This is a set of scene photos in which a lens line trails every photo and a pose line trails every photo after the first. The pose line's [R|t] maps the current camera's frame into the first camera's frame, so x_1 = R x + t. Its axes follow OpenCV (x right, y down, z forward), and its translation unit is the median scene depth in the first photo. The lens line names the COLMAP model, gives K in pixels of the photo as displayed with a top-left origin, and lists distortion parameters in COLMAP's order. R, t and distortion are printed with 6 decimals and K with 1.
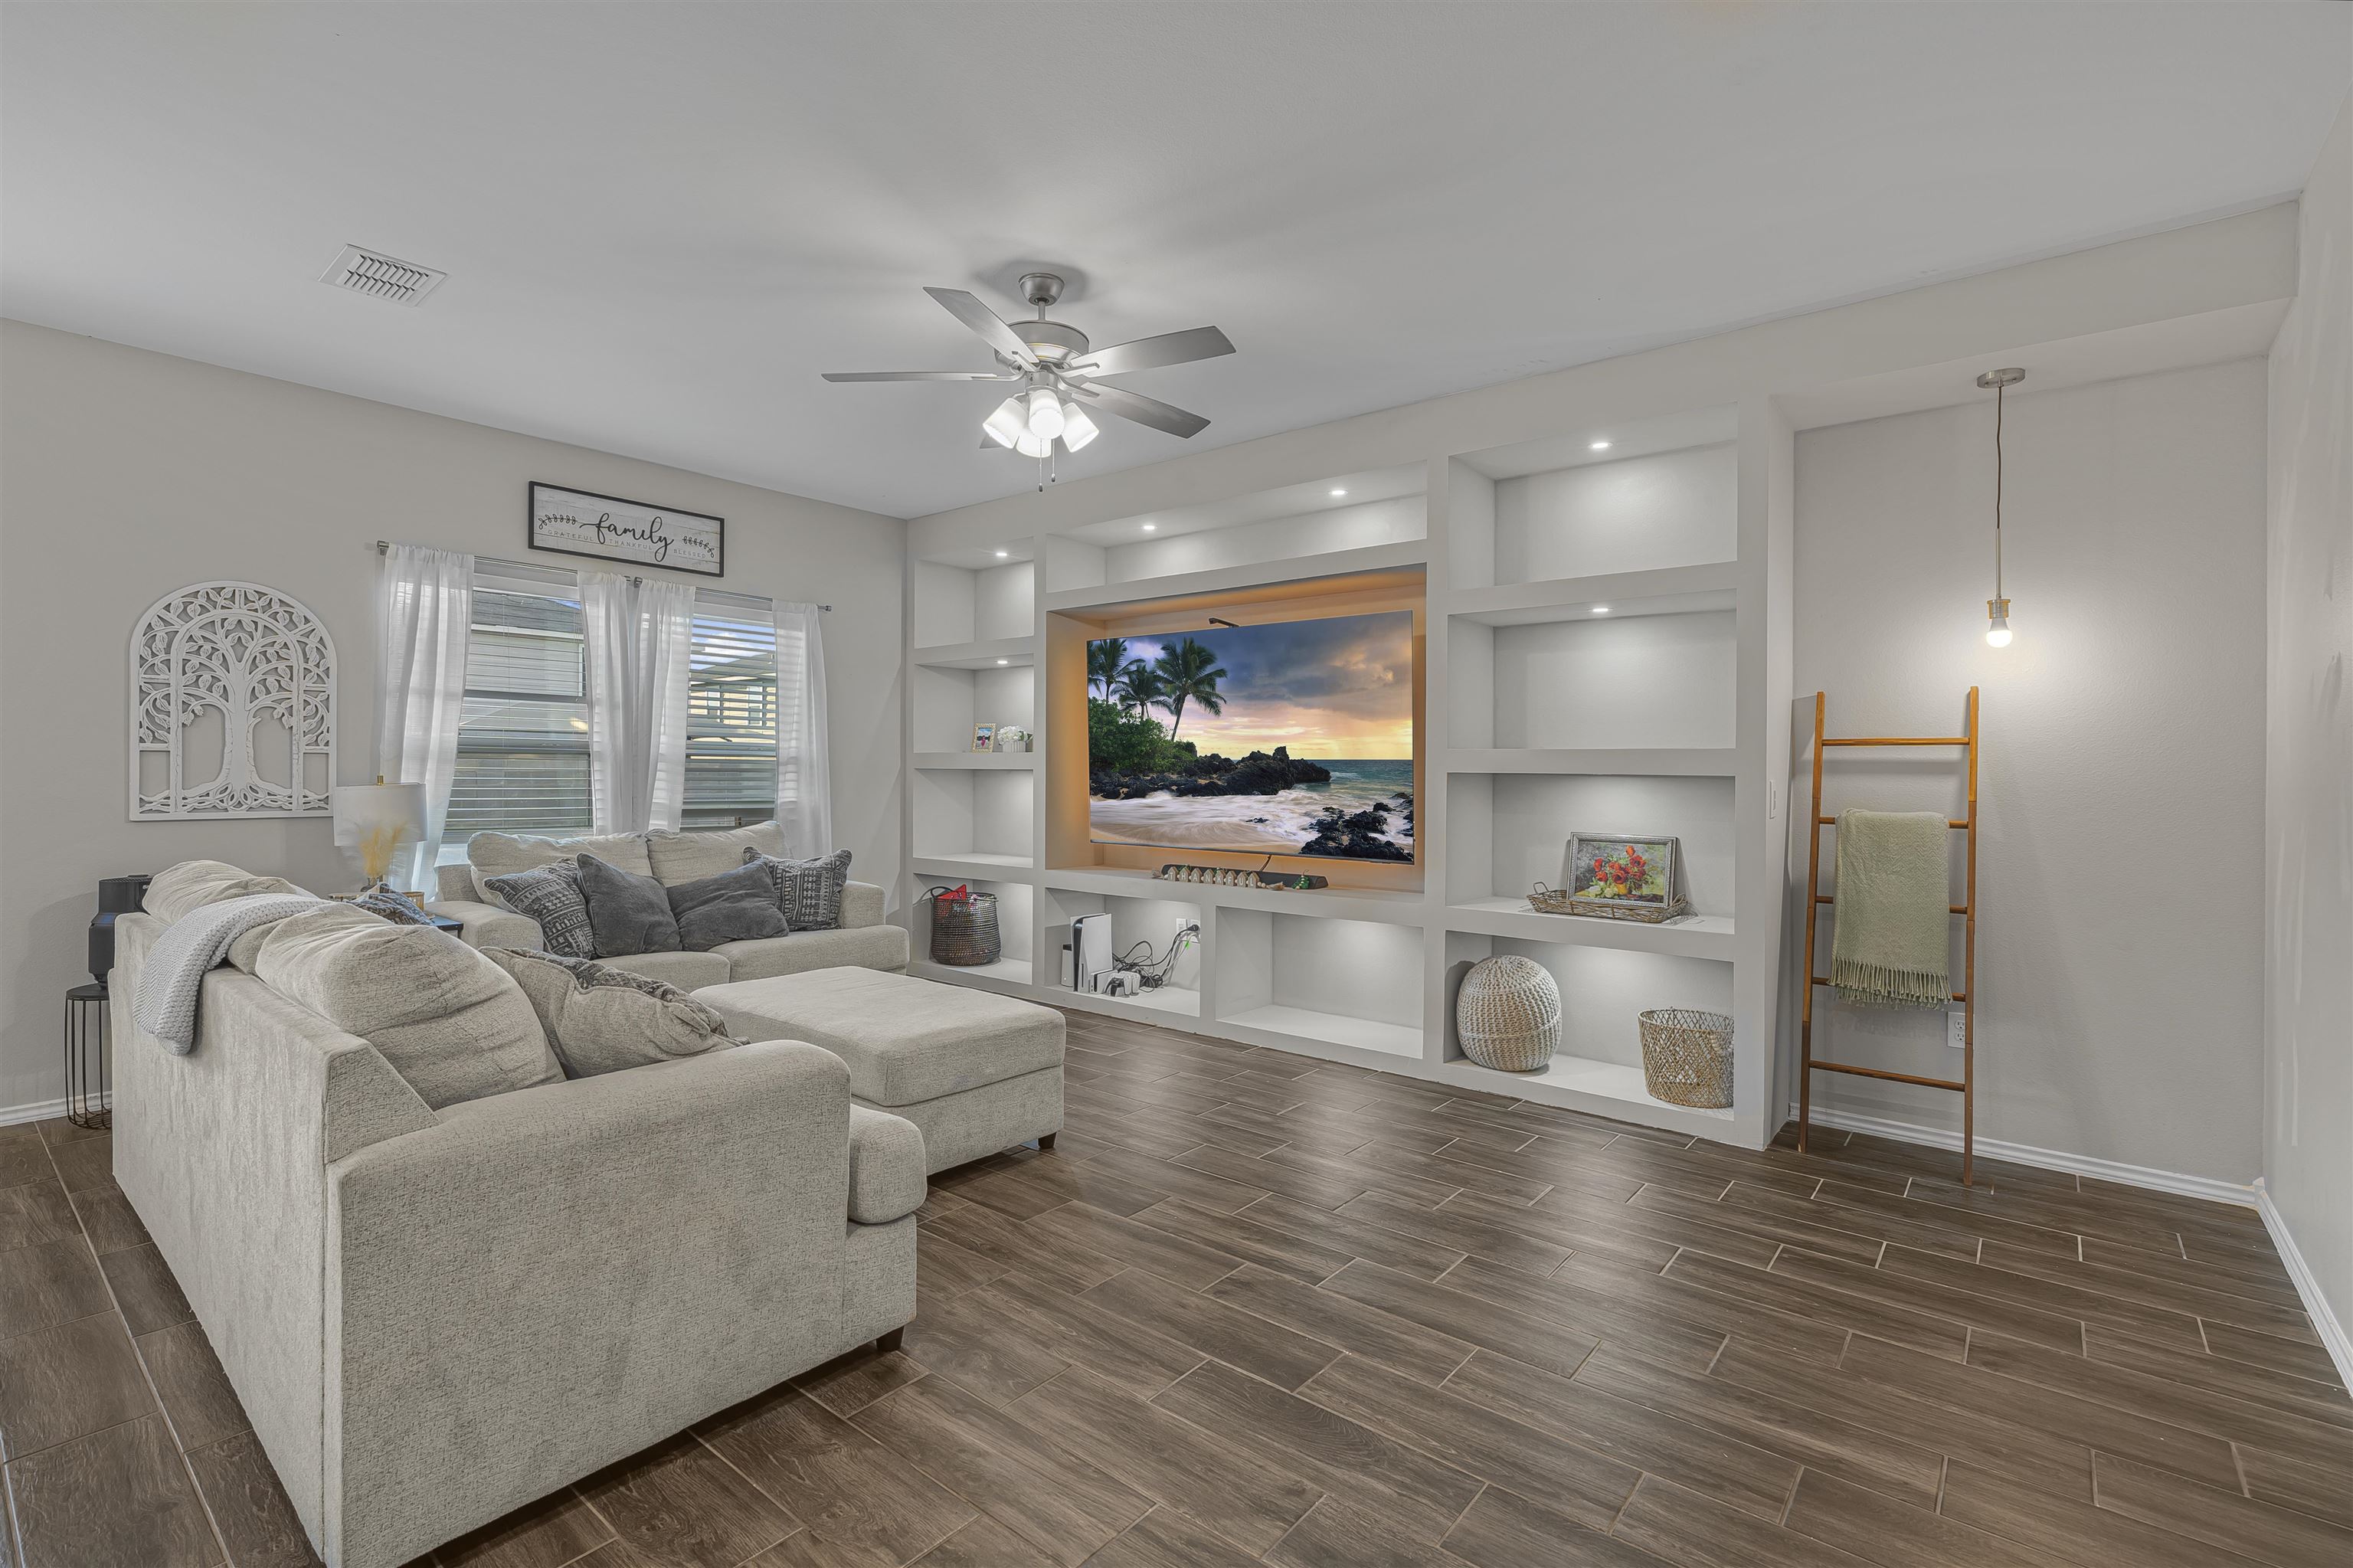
lens RADIAL K [[1074.5, 0, 1183.0], [0, 1074.5, 769.7], [0, 0, 1]] dist [-0.006130, 0.003432]
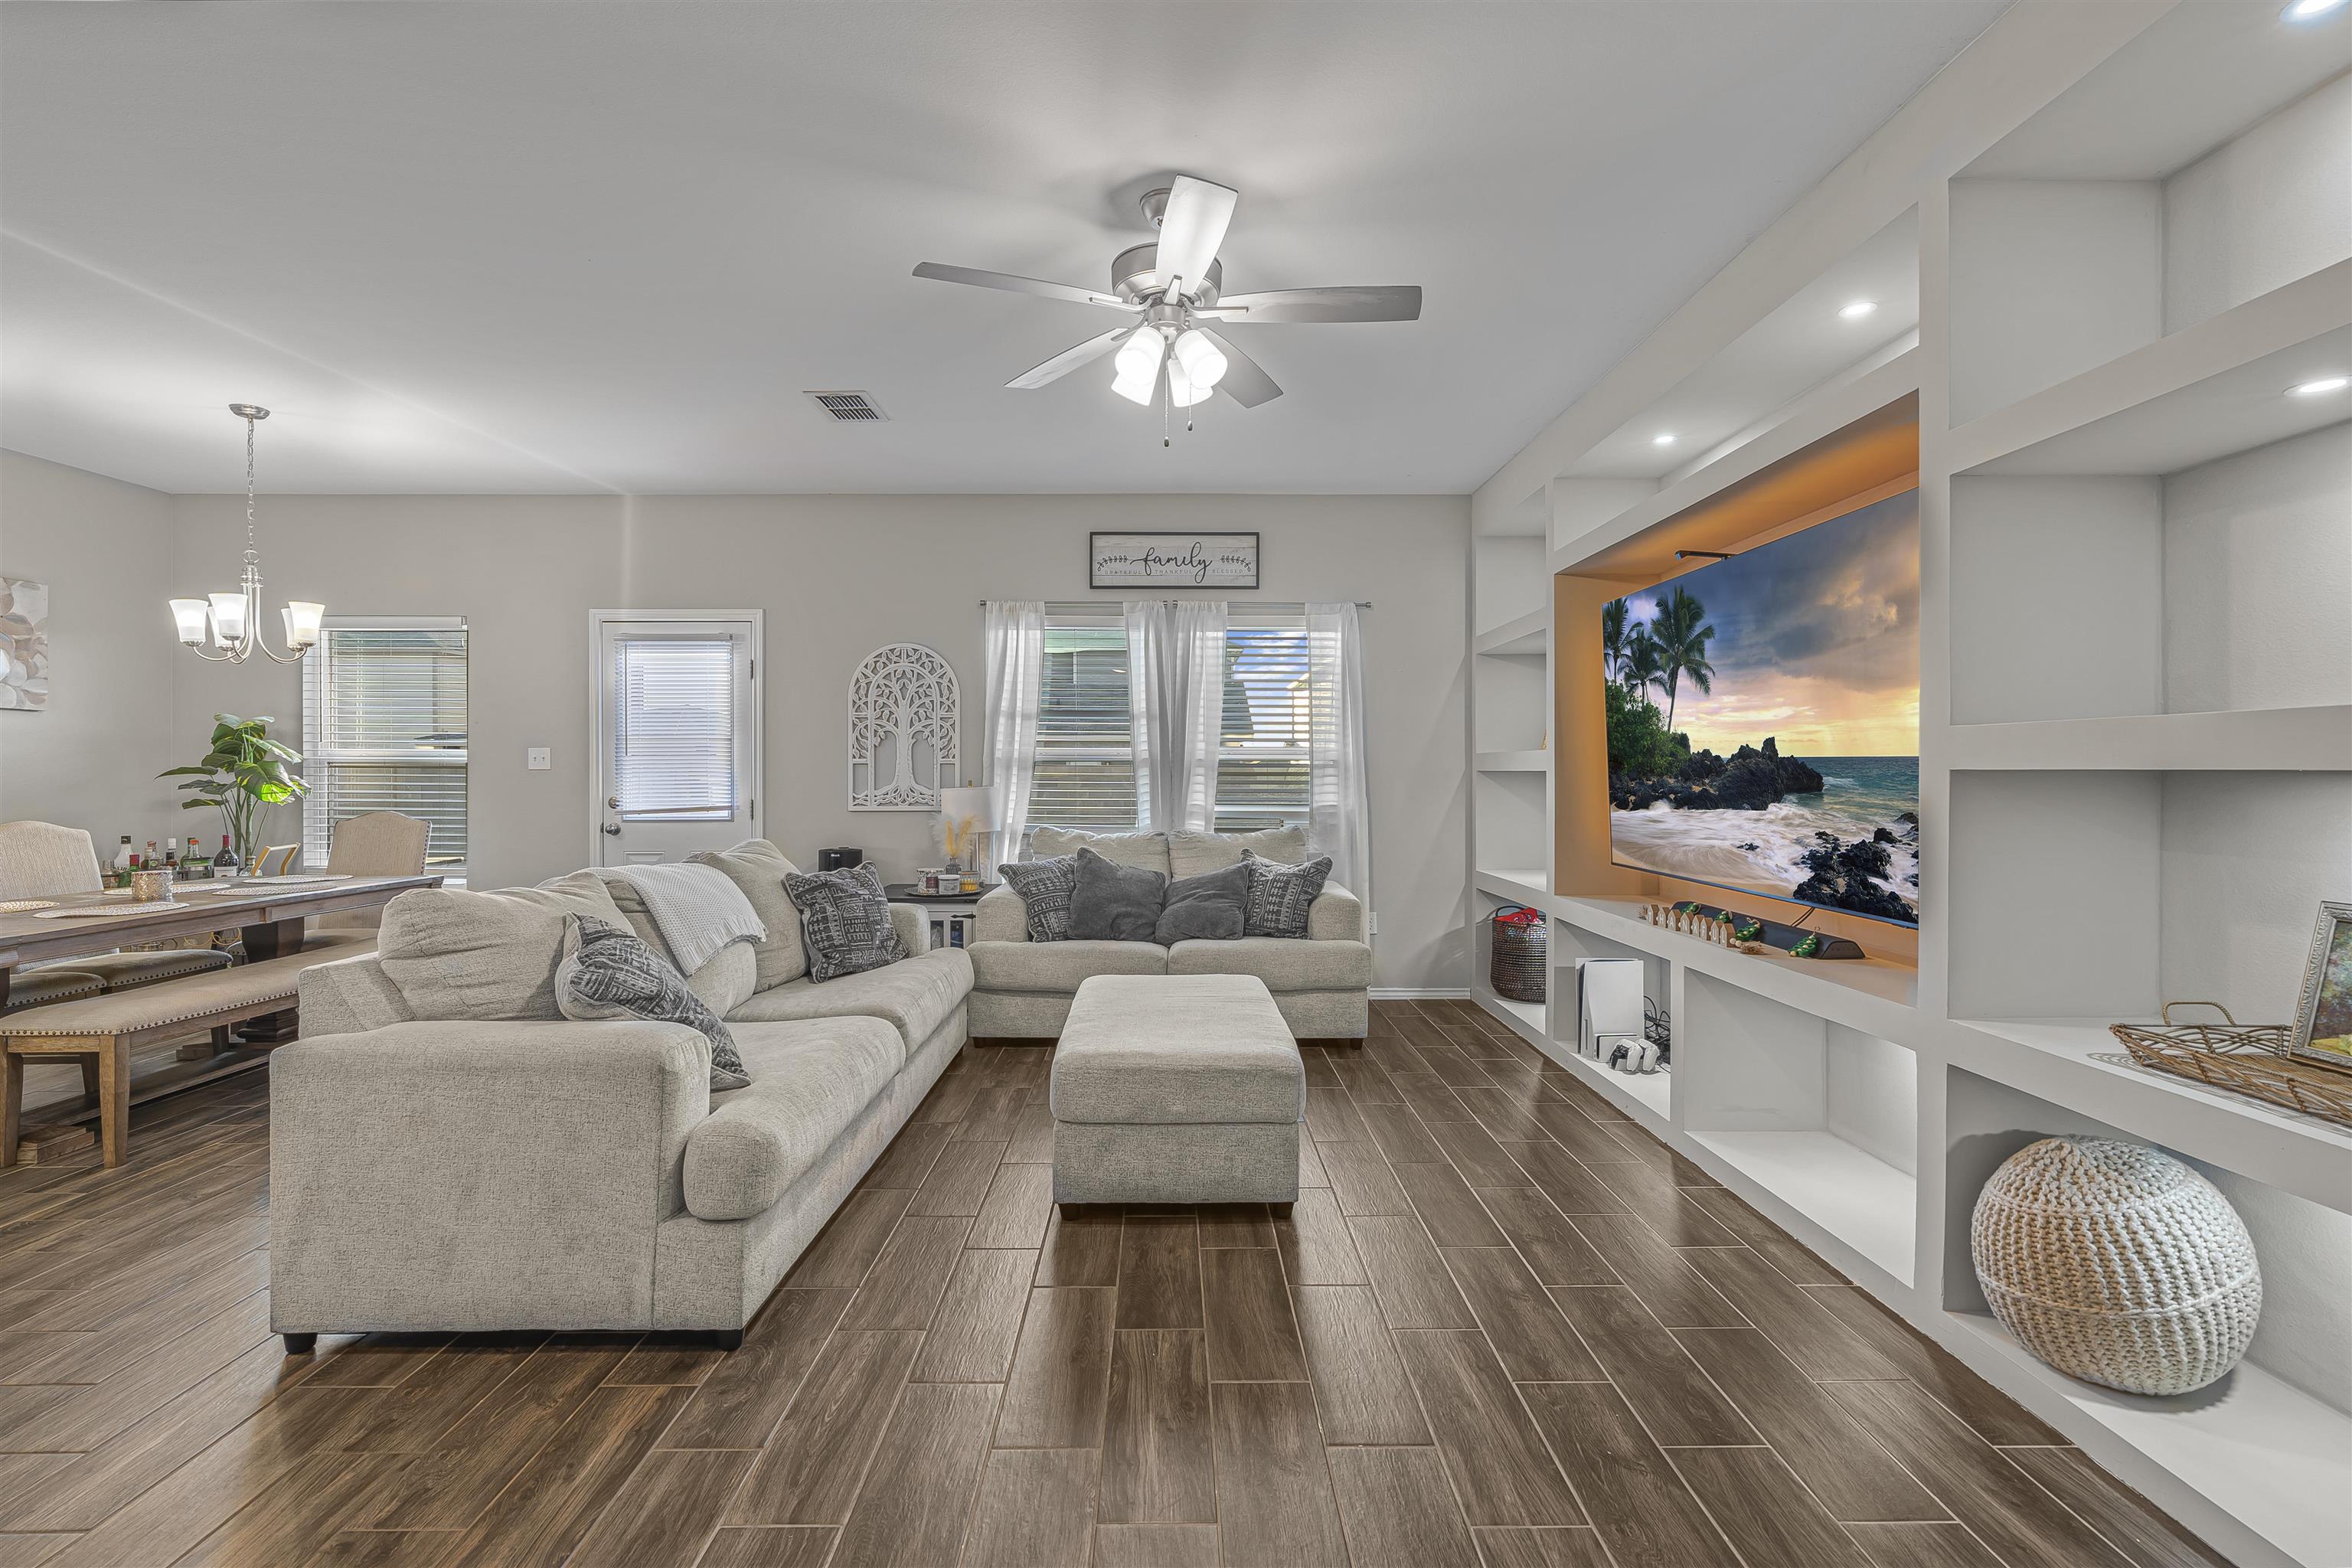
lens RADIAL K [[1074.0, 0, 1186.1], [0, 1074.0, 760.9], [0, 0, 1]] dist [-0.006130, 0.003432]
pose [[0.641139, -0.011693, -0.767336, 0.374007], [0.007490, 0.999932, -0.008980, -0.003671], [0.767388, 0.000010, 0.641183, 0.317566]]
